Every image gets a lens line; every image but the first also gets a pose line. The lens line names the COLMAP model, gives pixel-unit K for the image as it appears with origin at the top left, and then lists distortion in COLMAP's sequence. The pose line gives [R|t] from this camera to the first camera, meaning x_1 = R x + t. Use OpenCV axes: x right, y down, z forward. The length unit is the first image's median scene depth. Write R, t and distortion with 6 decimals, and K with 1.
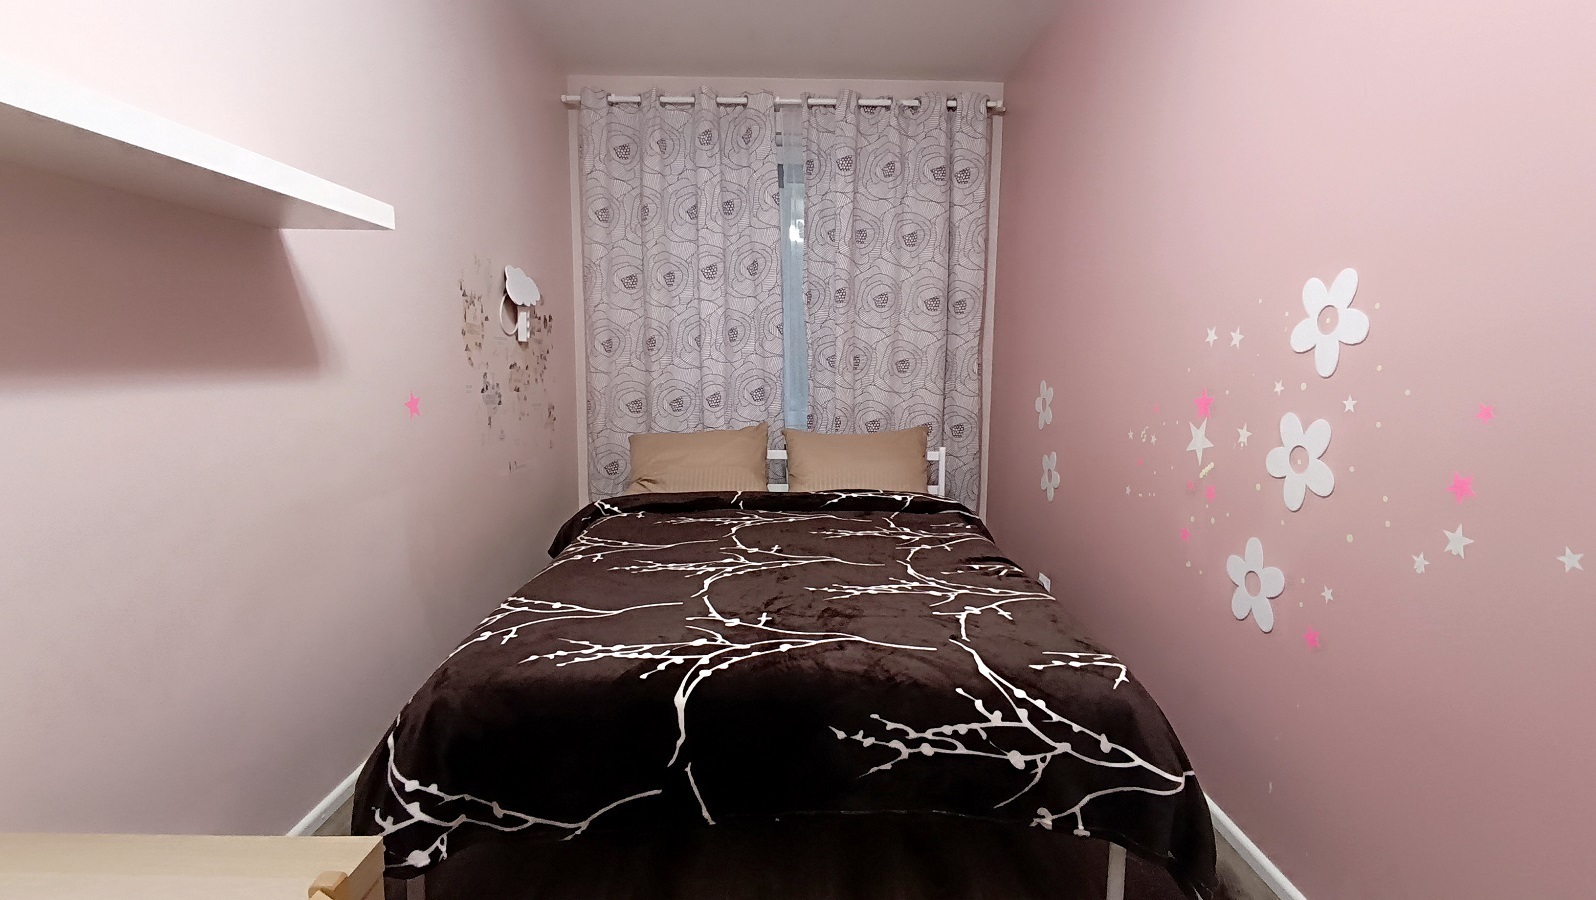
lens RADIAL K [[632.0, 0, 803.6], [0, 632.0, 446.7], [0, 0, 1]] dist [0.003517, 0.000052]
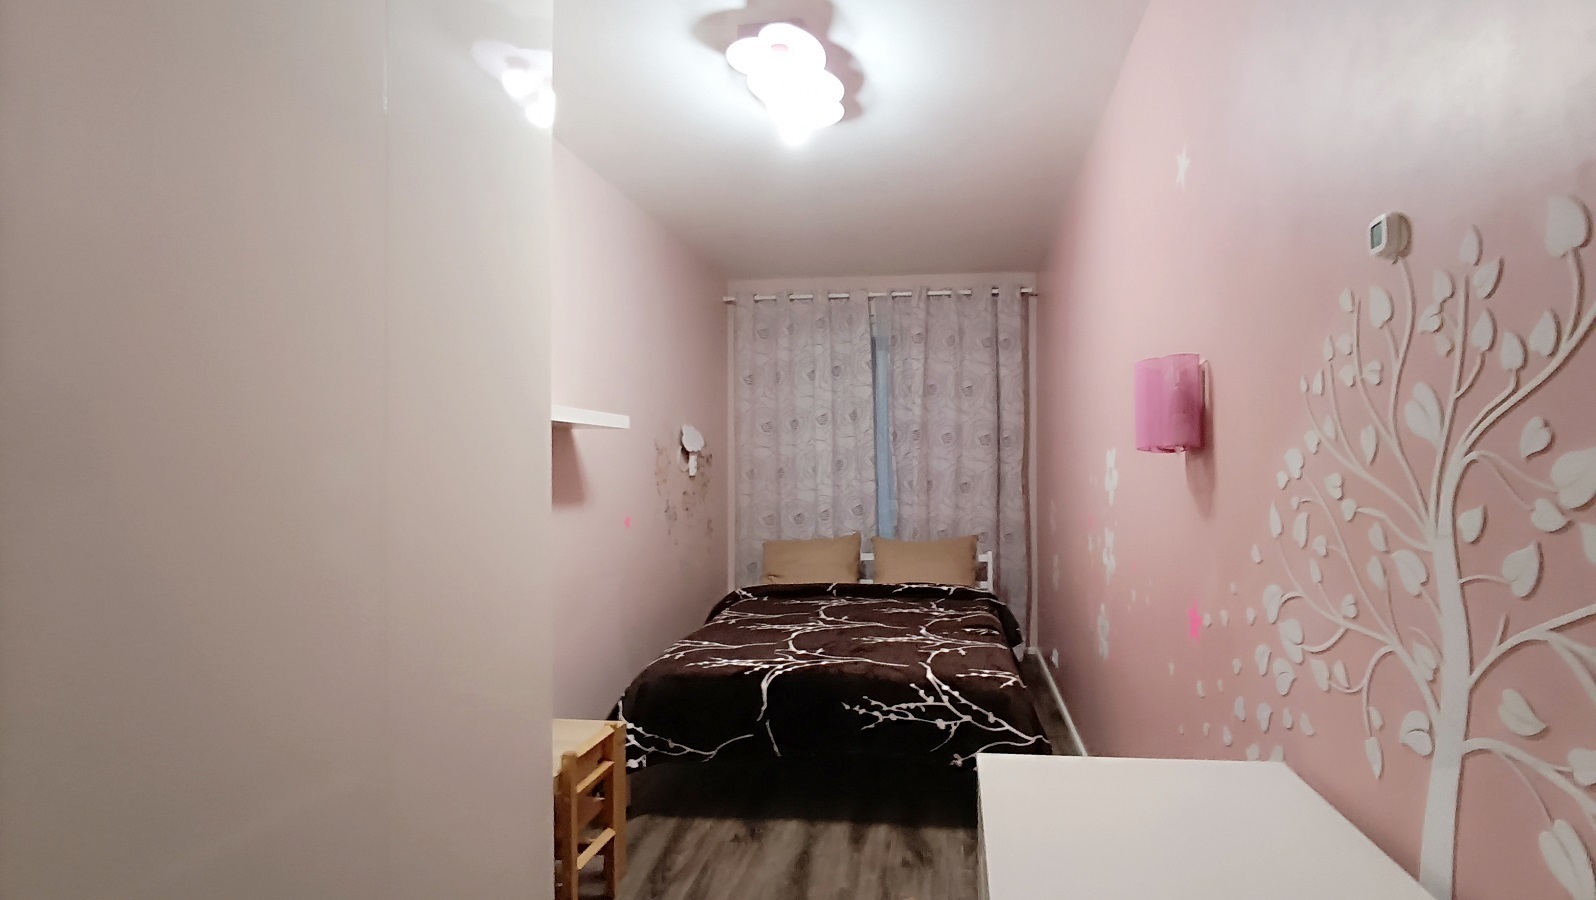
lens RADIAL K [[632.0, 0, 794.7], [0, 632.0, 455.0], [0, 0, 1]] dist [0.003517, 0.000052]
pose [[0.967800, -0.033119, -0.249532, 0.150365], [-0.006296, 0.987812, -0.155524, 0.009389], [0.251641, 0.152087, 0.955796, -0.340199]]
